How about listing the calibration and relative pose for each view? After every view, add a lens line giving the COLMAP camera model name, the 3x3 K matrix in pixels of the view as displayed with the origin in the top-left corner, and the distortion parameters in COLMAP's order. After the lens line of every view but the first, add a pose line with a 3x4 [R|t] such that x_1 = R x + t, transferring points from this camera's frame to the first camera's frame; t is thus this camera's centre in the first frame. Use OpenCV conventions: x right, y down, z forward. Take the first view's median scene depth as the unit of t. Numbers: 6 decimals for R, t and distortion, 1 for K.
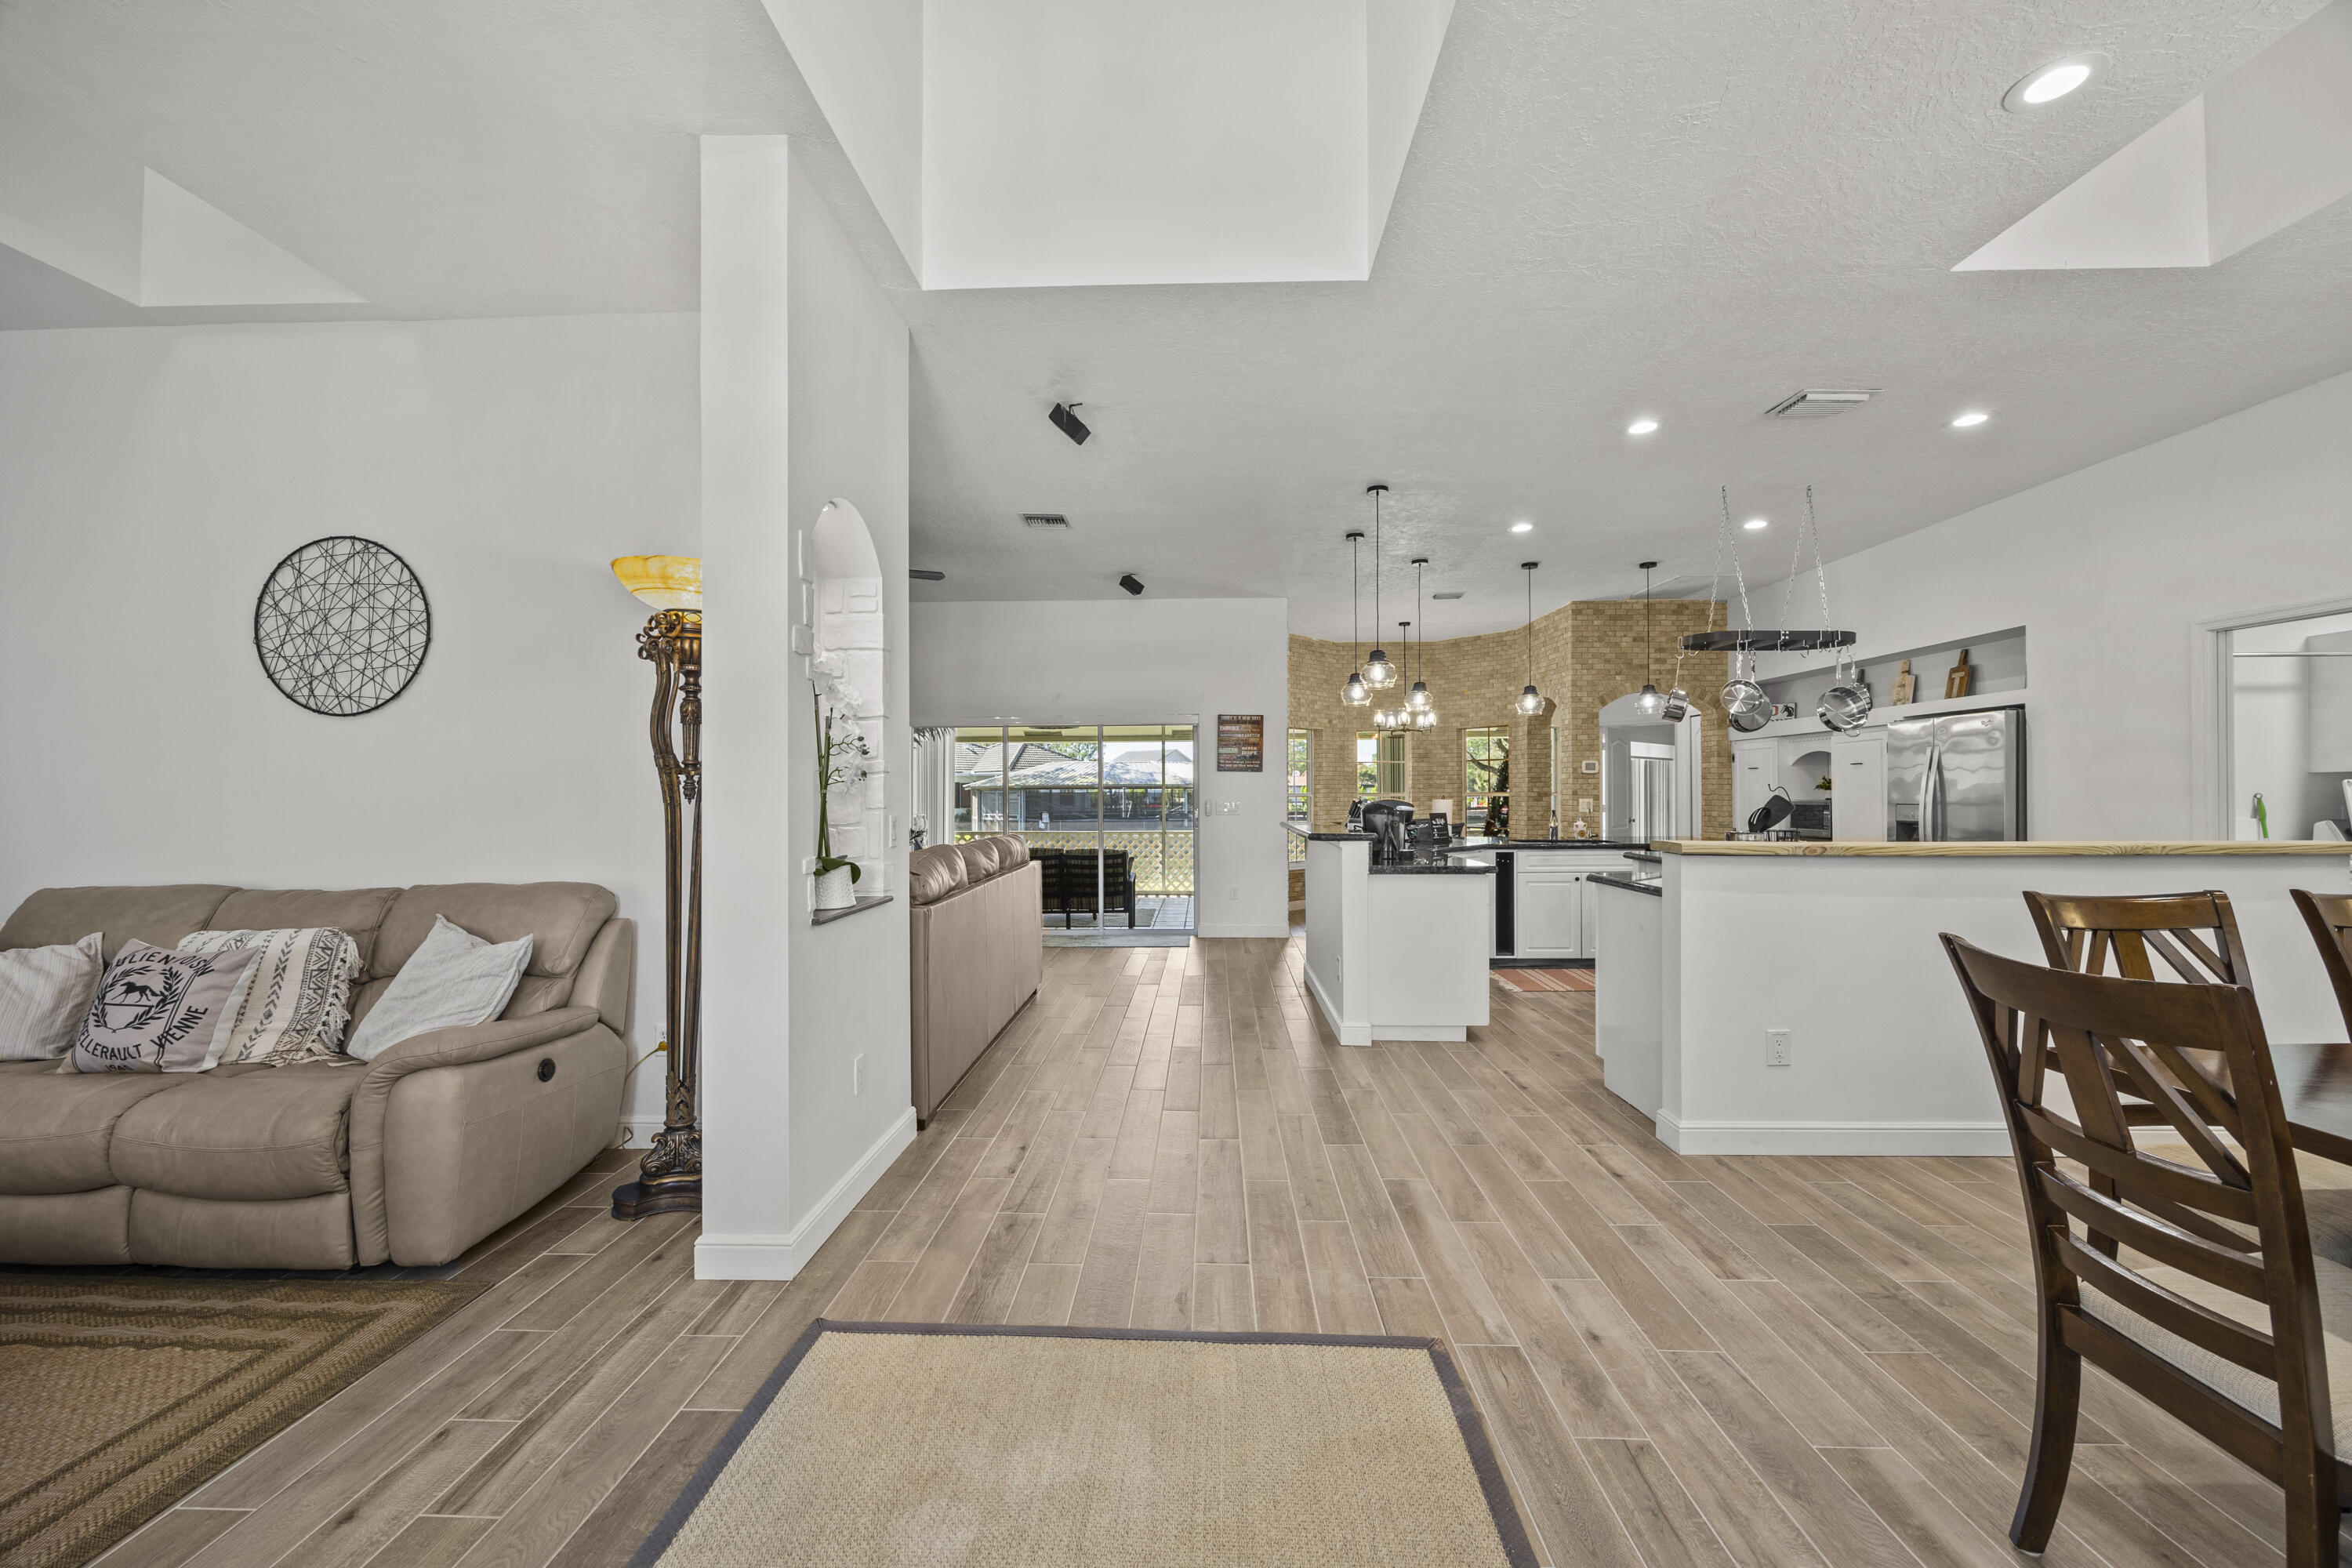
lens RADIAL K [[900.5, 0, 1181.8], [0, 900.5, 794.4], [0, 0, 1]] dist [-0.002962, -0.000069]
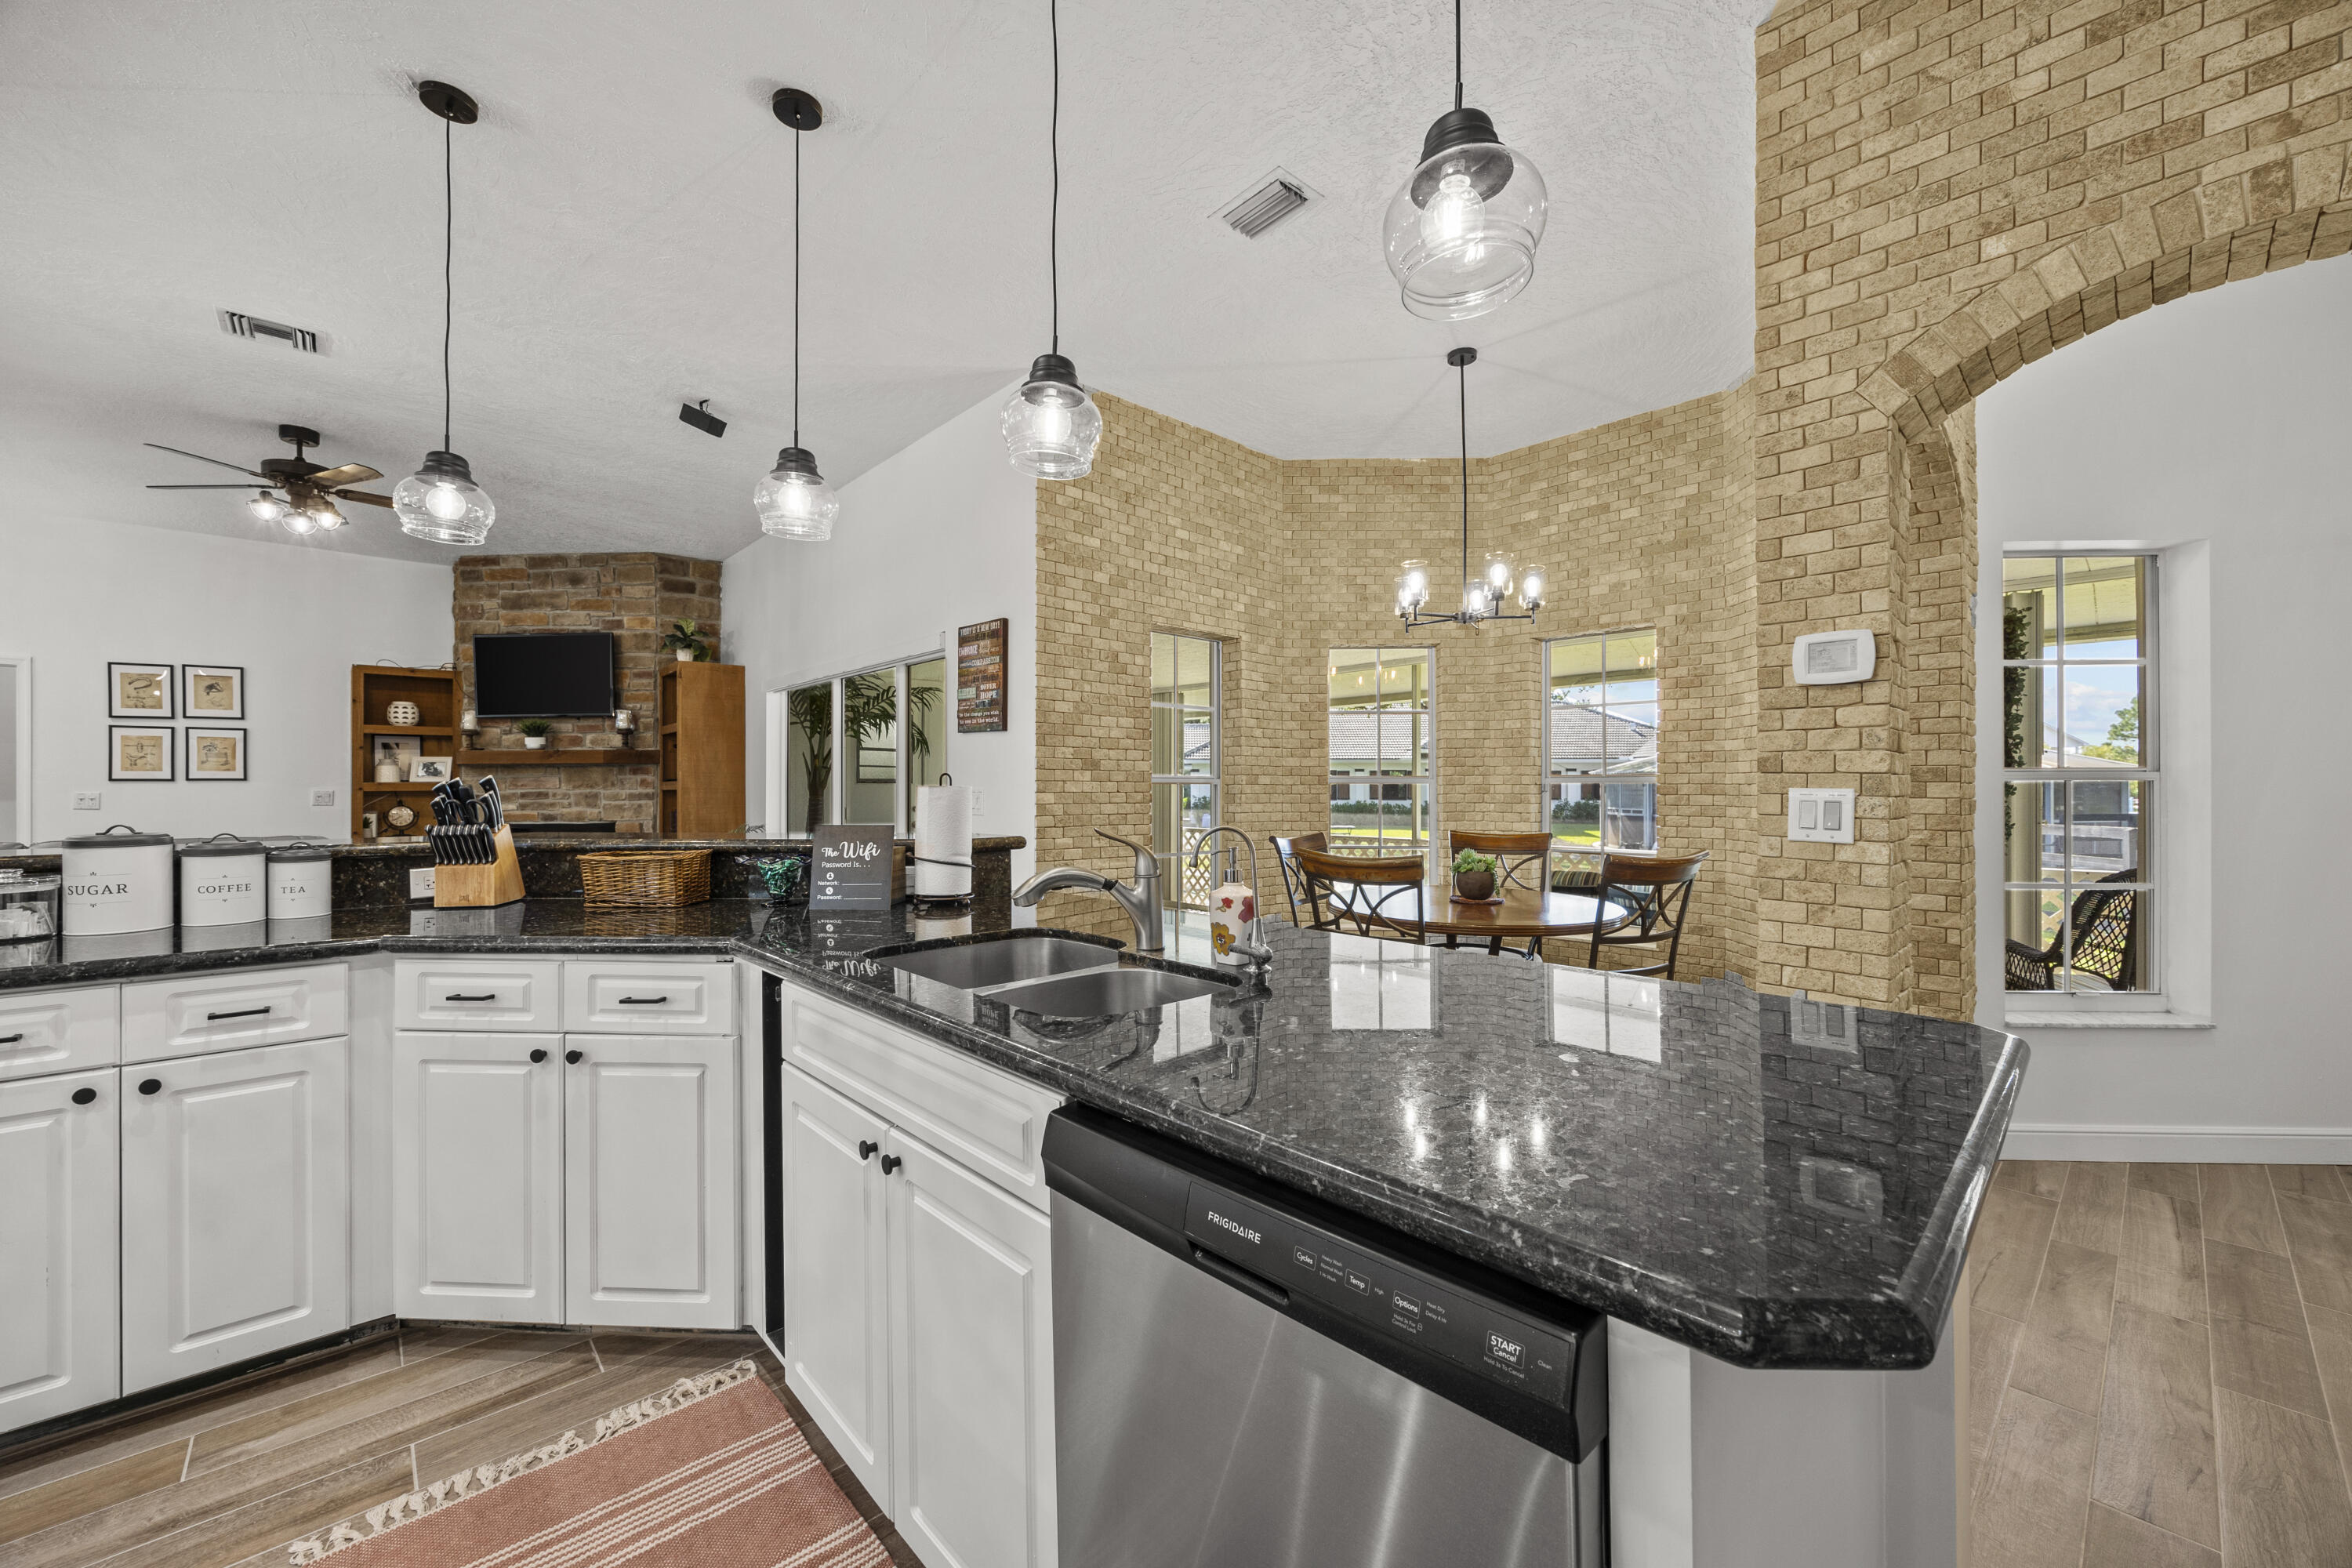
lens RADIAL K [[900.5, 0, 1182.3], [0, 900.5, 782.6], [0, 0, 1]] dist [-0.002962, -0.000069]
pose [[0.700058, 0.000049, -0.714086, 0.445206], [-0.001678, 0.999997, -0.001577, 0.003693], [0.714084, 0.002302, 0.700057, 0.620072]]
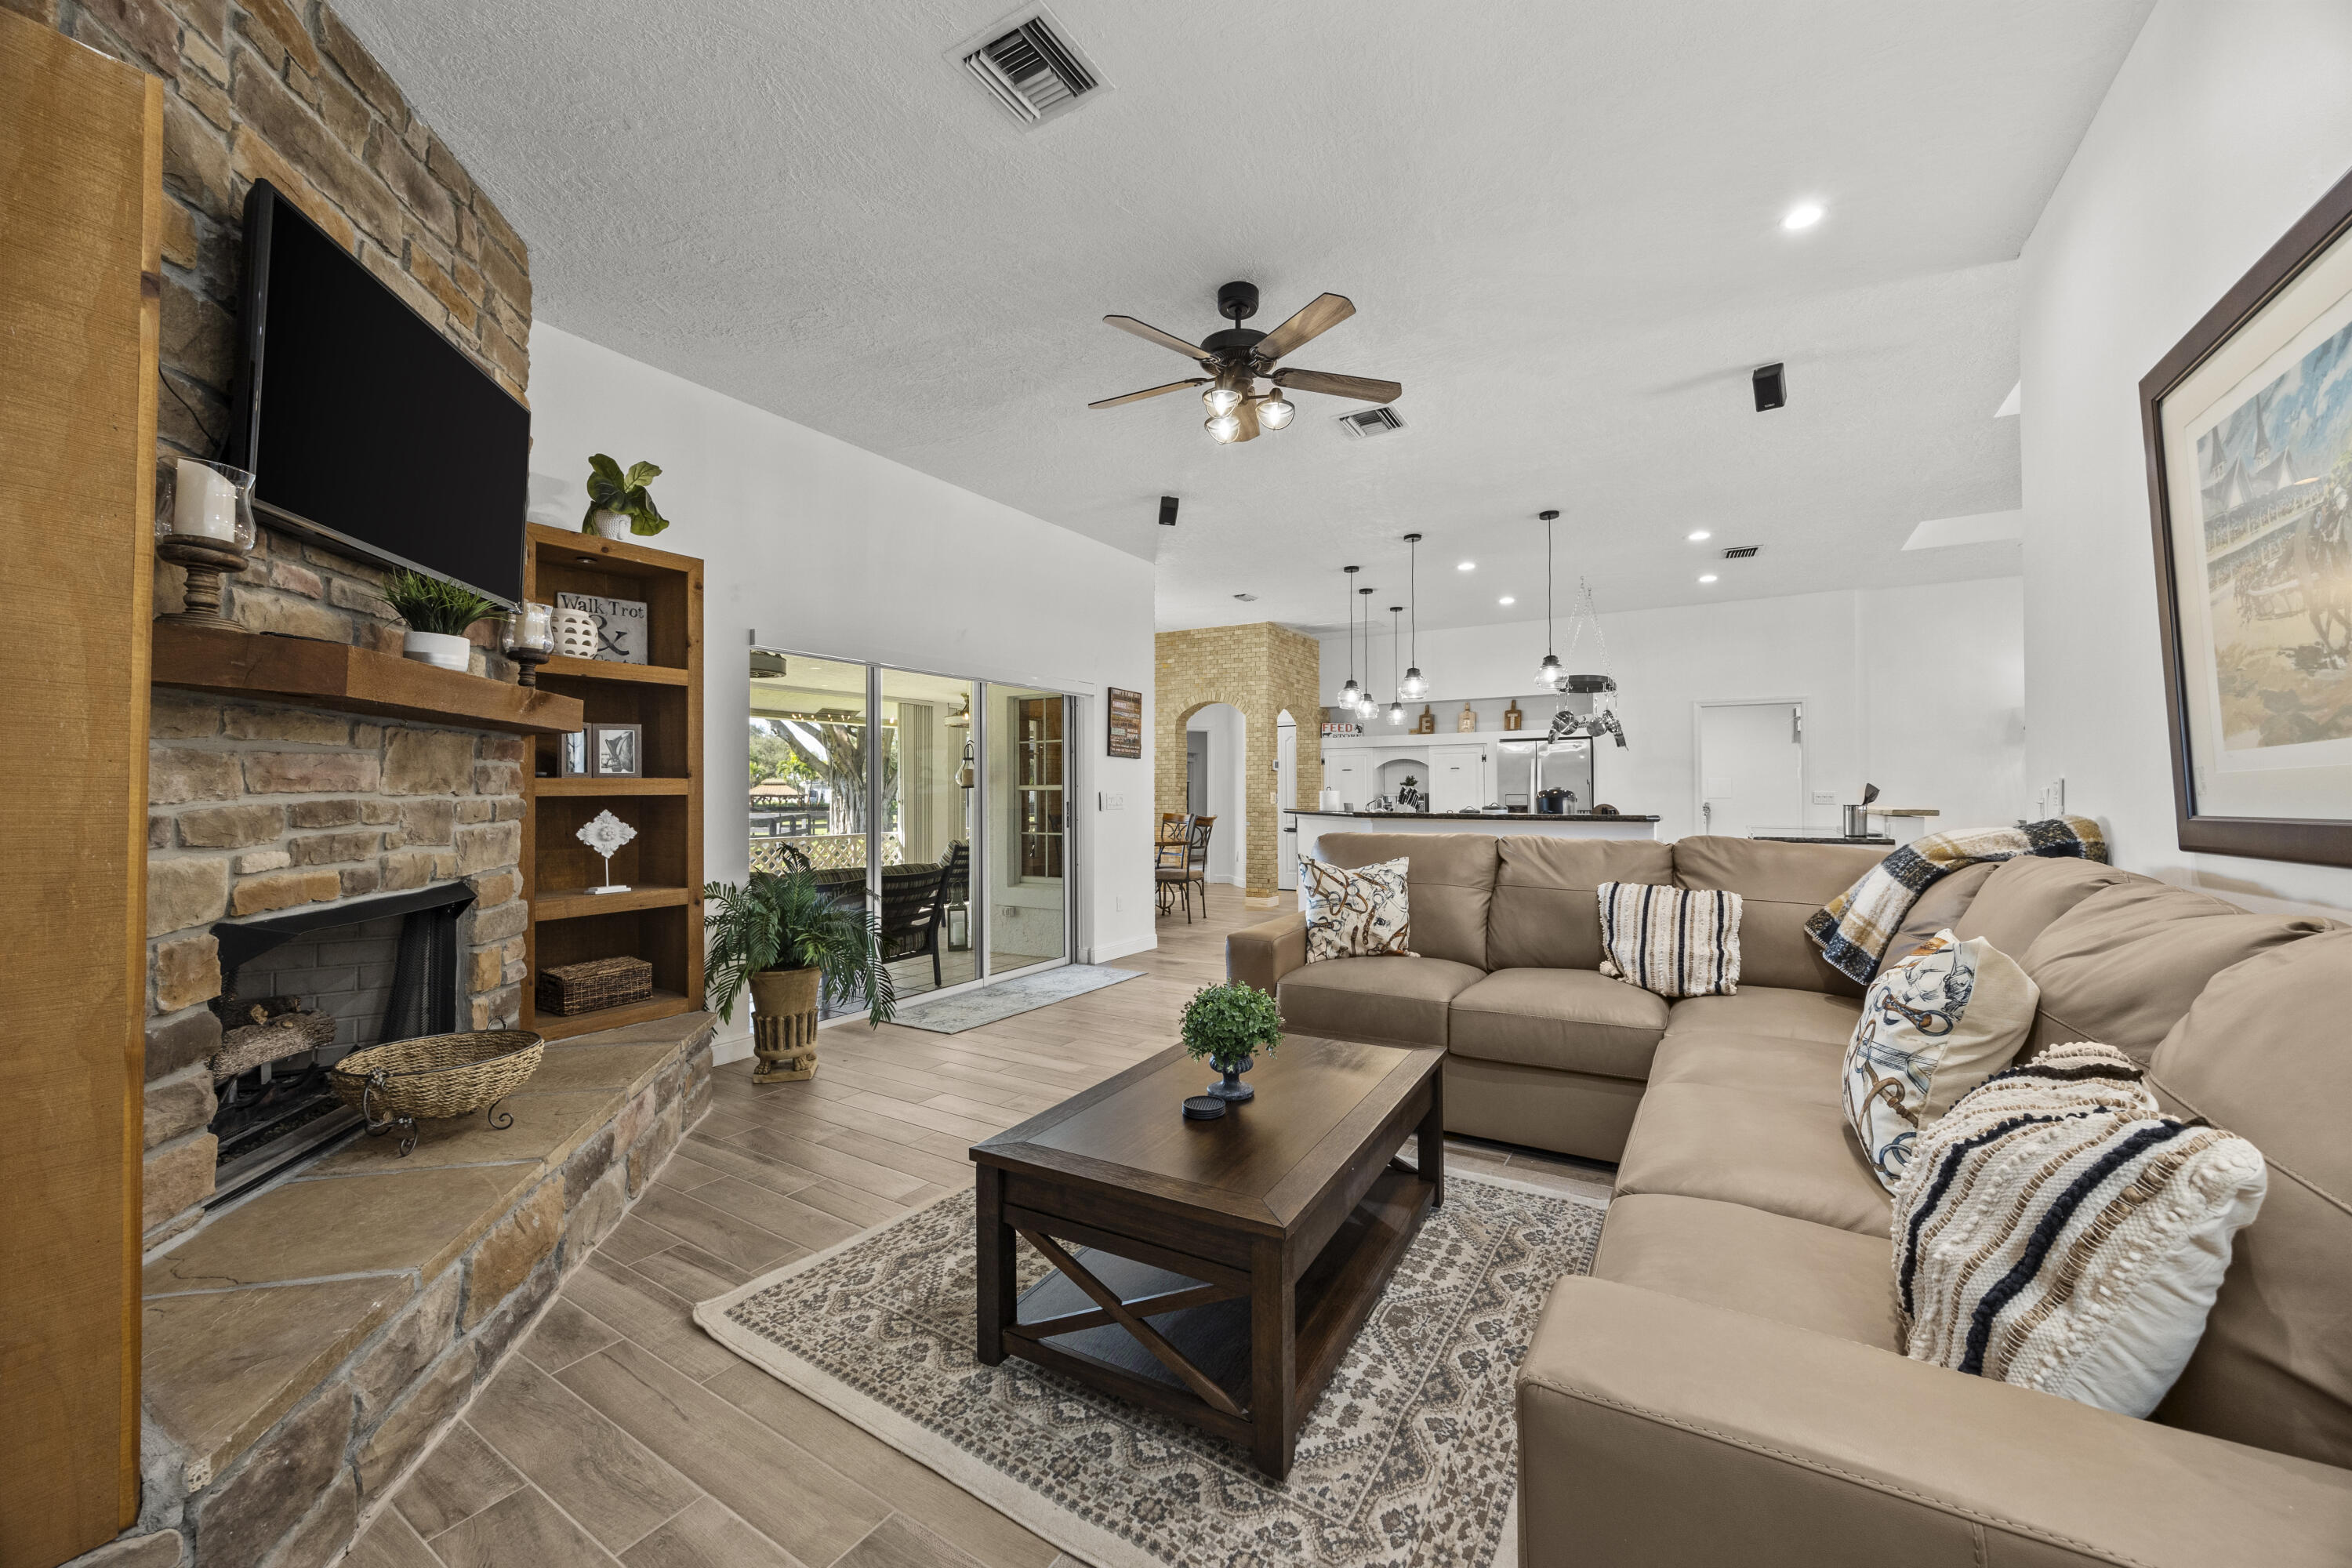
lens RADIAL K [[900.5, 0, 1181.4], [0, 900.5, 778.3], [0, 0, 1]] dist [-0.002962, -0.000069]
pose [[0.496775, 0.018996, 0.867672, -0.544540], [-0.000245, 0.999763, -0.021747, 0.009914], [-0.867880, 0.010590, 0.496662, 0.465974]]
